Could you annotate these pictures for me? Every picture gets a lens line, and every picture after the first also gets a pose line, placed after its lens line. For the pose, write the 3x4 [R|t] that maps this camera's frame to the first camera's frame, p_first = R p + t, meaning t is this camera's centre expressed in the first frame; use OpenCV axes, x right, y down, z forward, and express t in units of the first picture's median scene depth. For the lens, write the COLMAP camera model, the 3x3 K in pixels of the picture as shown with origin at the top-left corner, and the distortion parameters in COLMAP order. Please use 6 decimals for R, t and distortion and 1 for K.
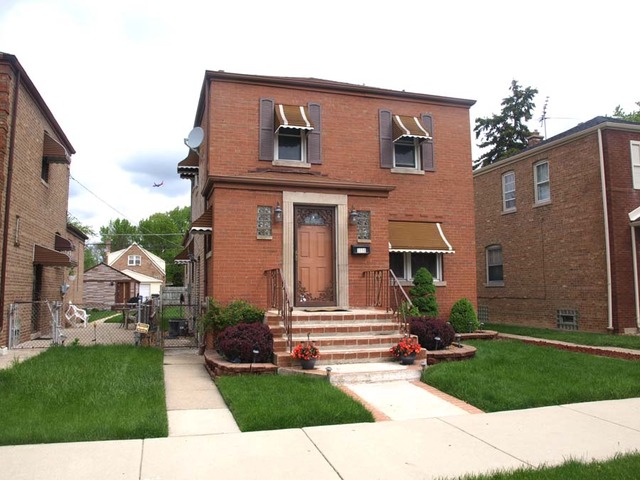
lens RADIAL K [[516.7, 0, 317.3], [0, 516.7, 238.6], [0, 0, 1]] dist [-0.086737, 0.039216]
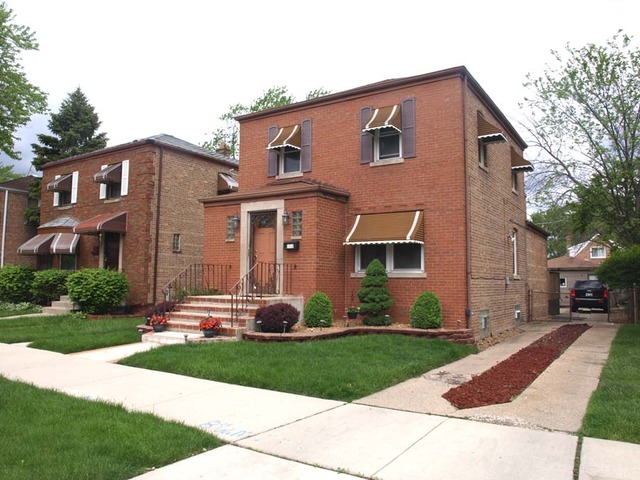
lens RADIAL K [[516.7, 0, 315.1], [0, 516.7, 242.1], [0, 0, 1]] dist [-0.086737, 0.039216]
pose [[0.643266, -0.048550, -0.764102, 0.903713], [0.065598, 0.997813, -0.008176, 0.024065], [0.762828, -0.044864, 0.645044, 0.260867]]
